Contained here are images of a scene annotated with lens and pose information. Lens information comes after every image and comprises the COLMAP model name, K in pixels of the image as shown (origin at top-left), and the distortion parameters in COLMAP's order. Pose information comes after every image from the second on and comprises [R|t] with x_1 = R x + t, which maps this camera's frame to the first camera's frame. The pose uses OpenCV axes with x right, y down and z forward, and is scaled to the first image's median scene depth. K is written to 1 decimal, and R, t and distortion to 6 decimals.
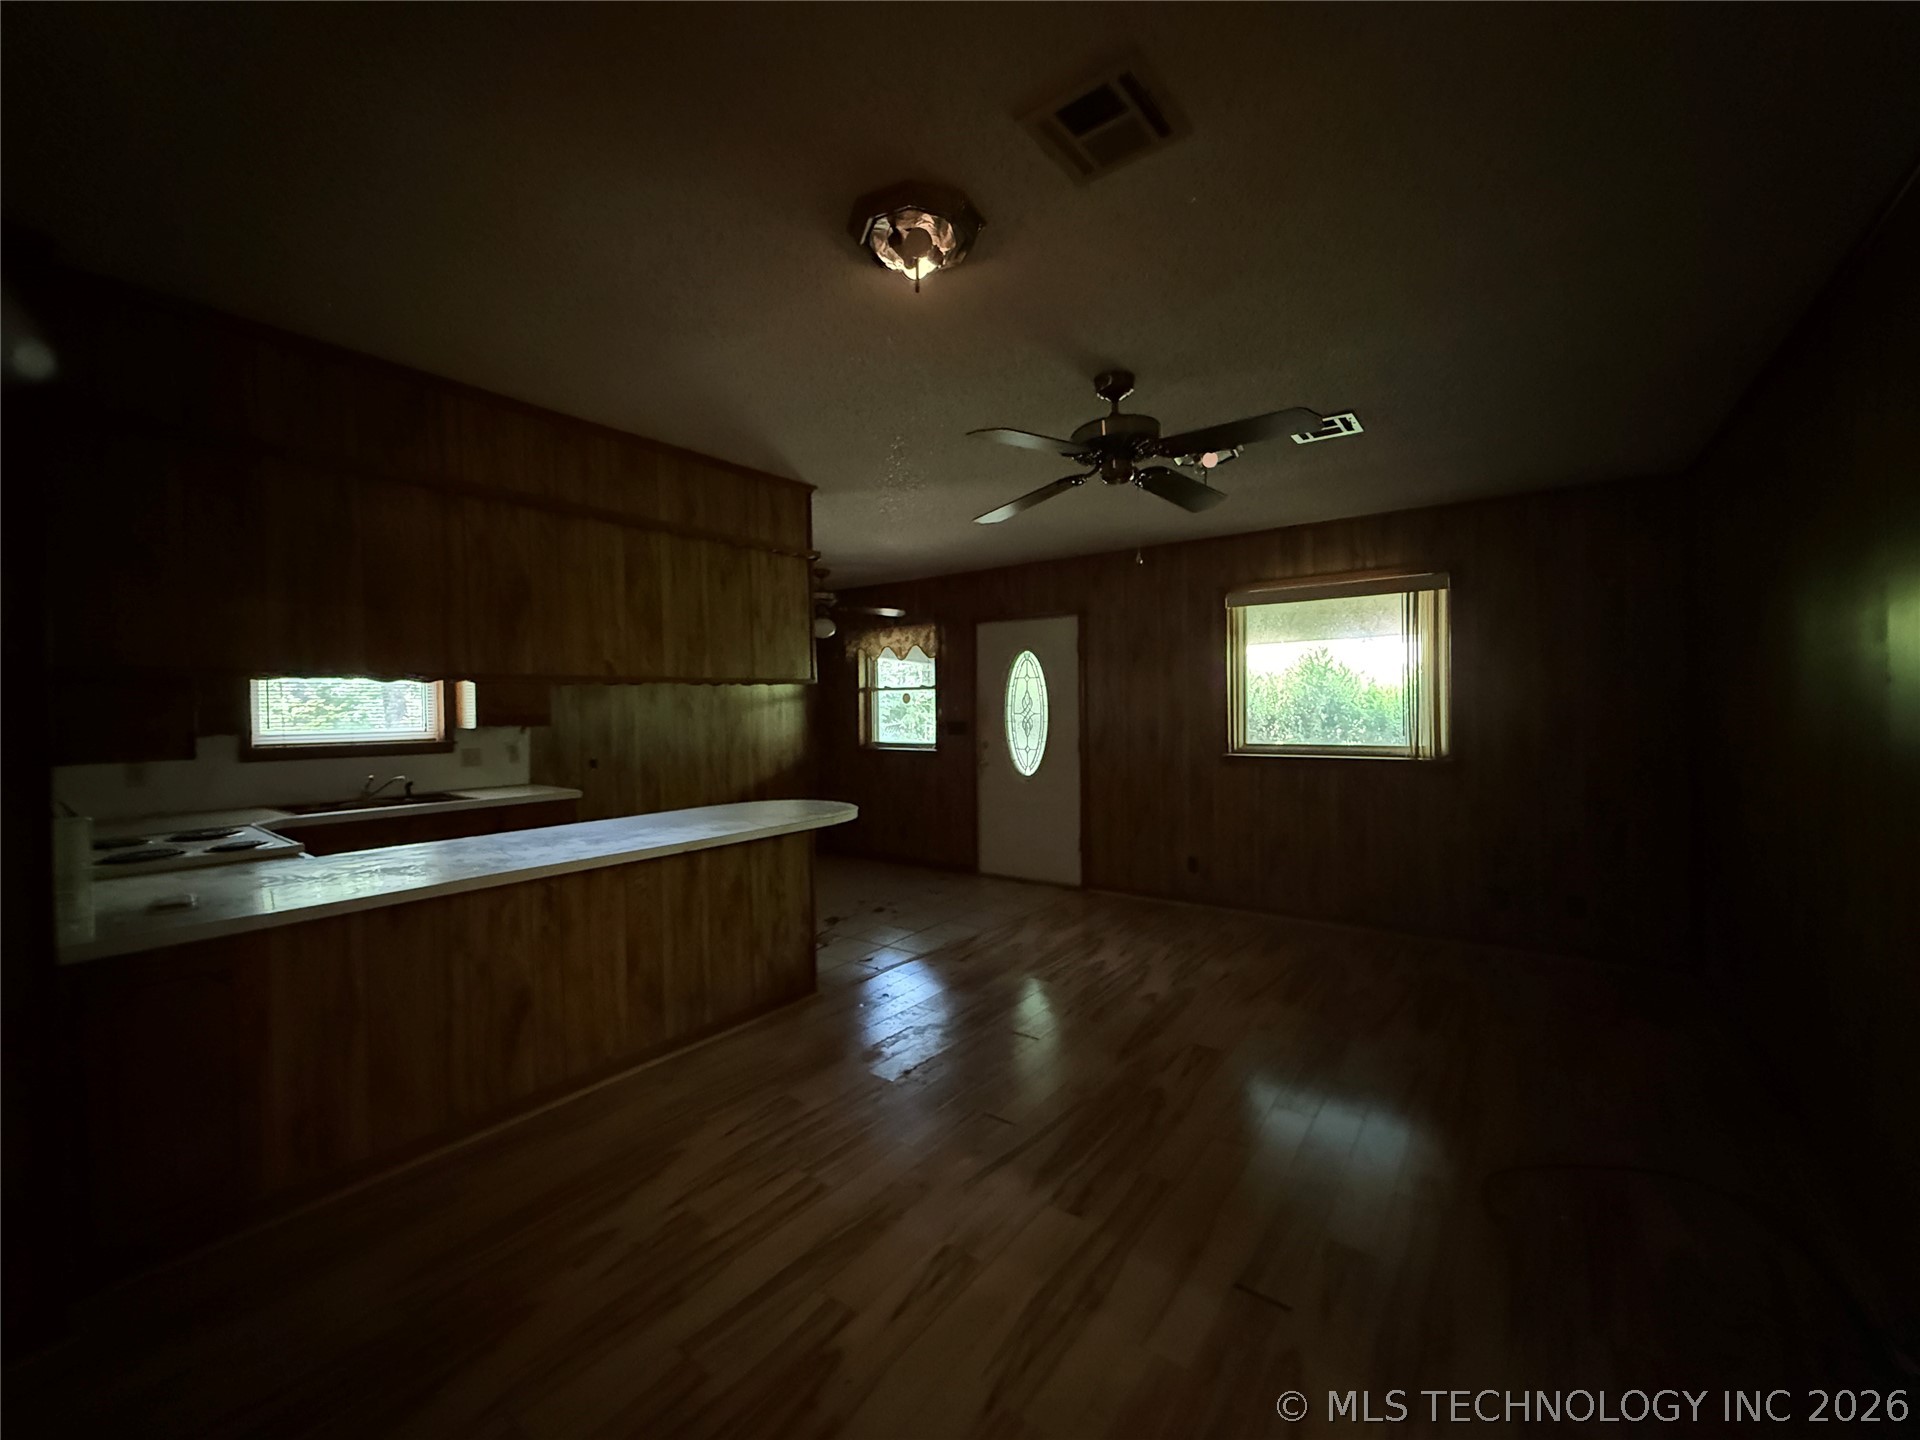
lens RADIAL K [[770.8, 0, 963.2], [0, 770.8, 710.7], [0, 0, 1]] dist [0.000397, 0.000046]
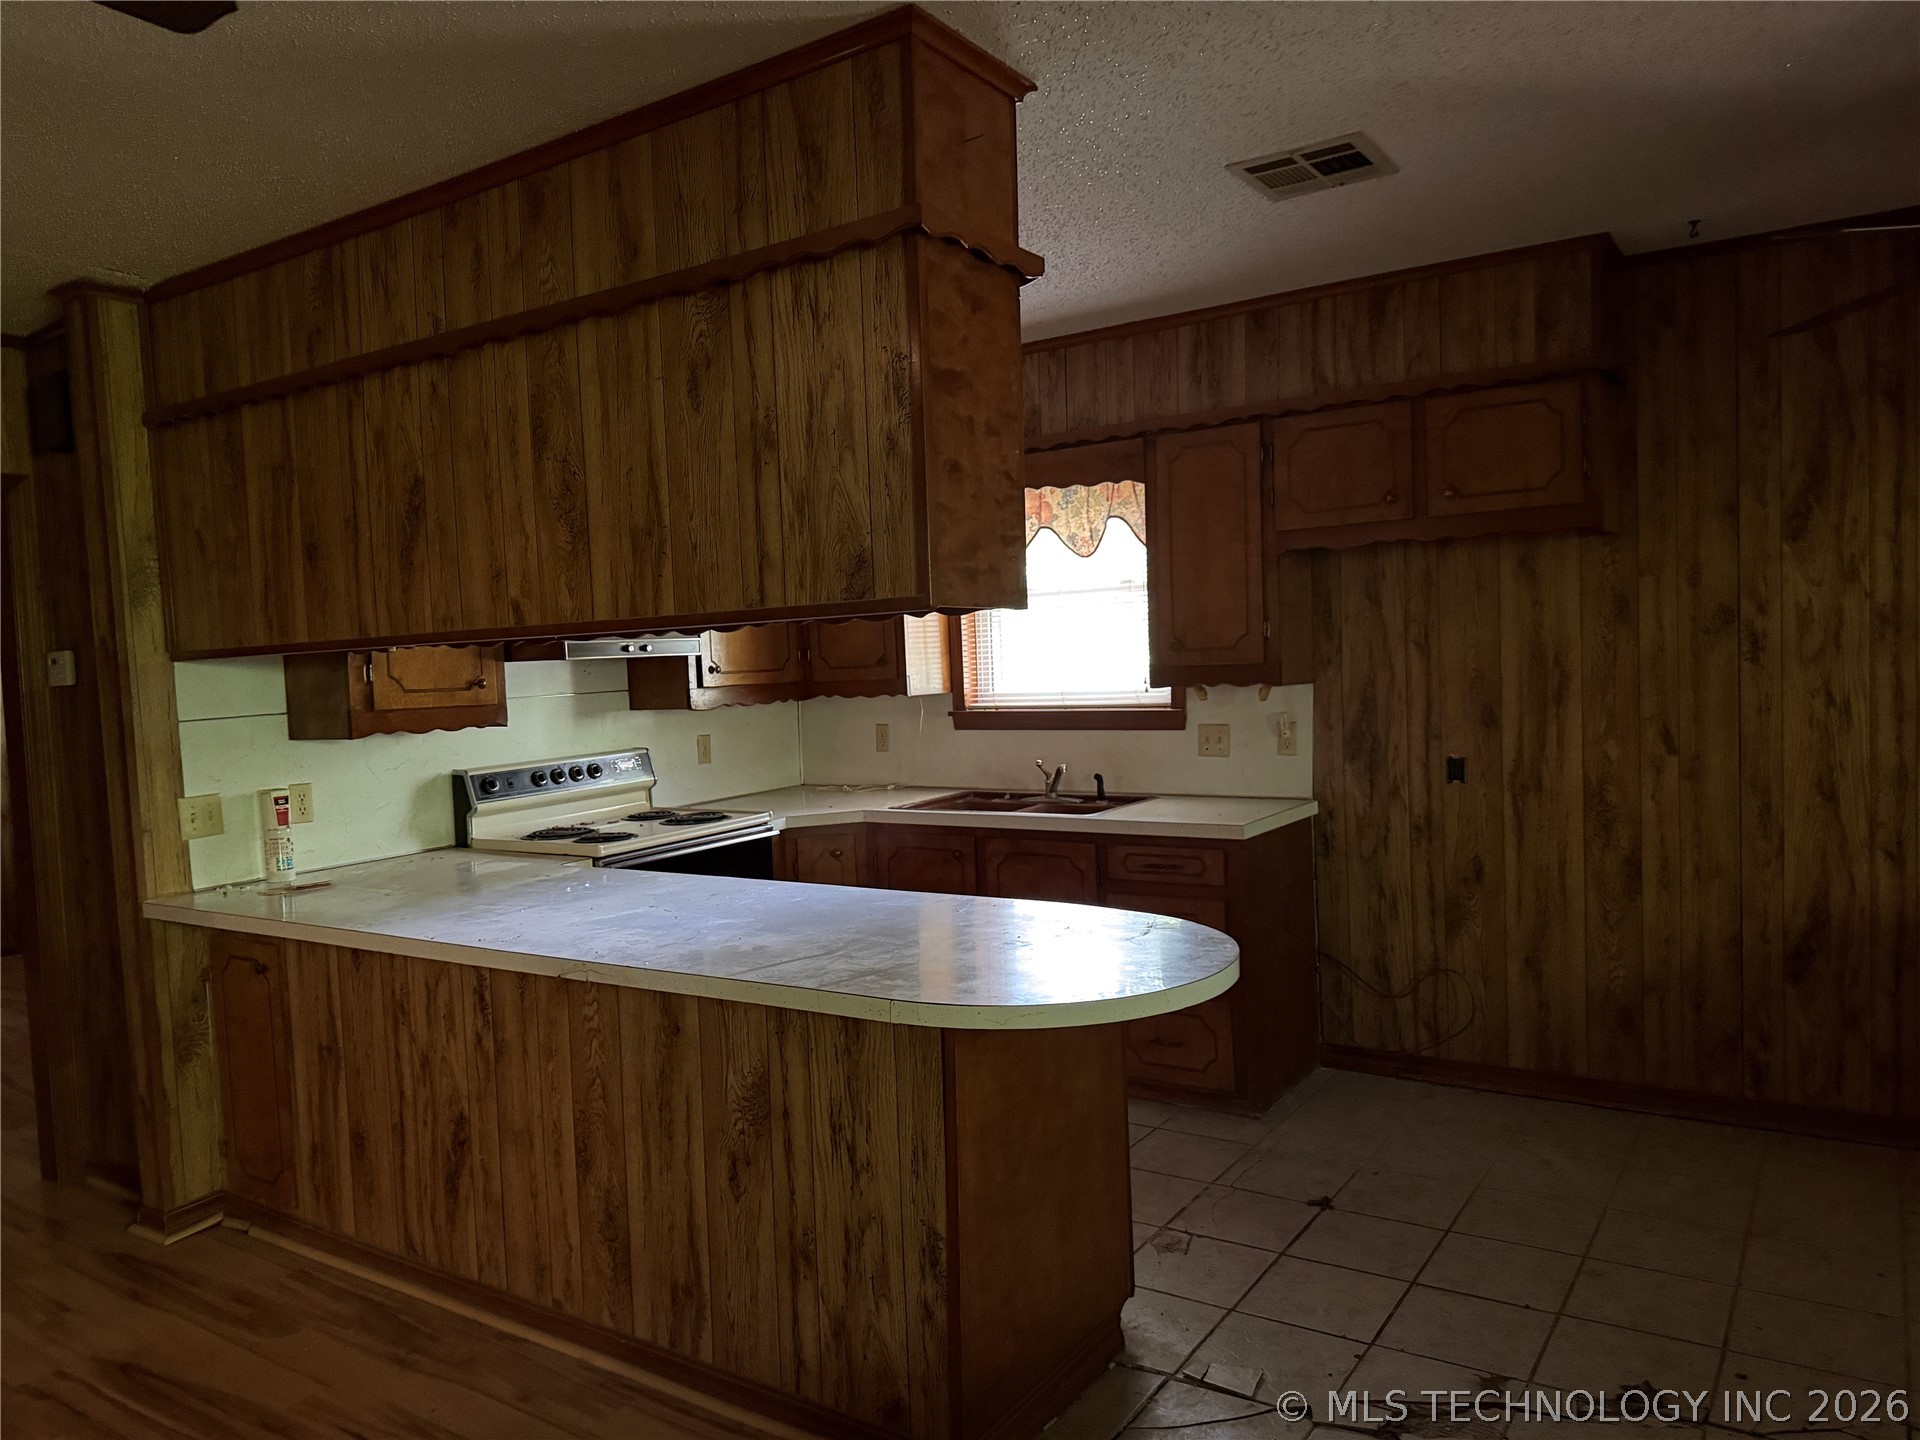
lens RADIAL K [[1343.5, 0, 966.7], [0, 1343.5, 728.8], [0, 0, 1]] dist [0.139182, -0.193999]
pose [[0.035455, 0.062793, -0.997397, 0.442318], [0.031228, 0.997467, 0.063907, -0.020055], [0.998883, -0.033413, 0.033405, 1.074246]]
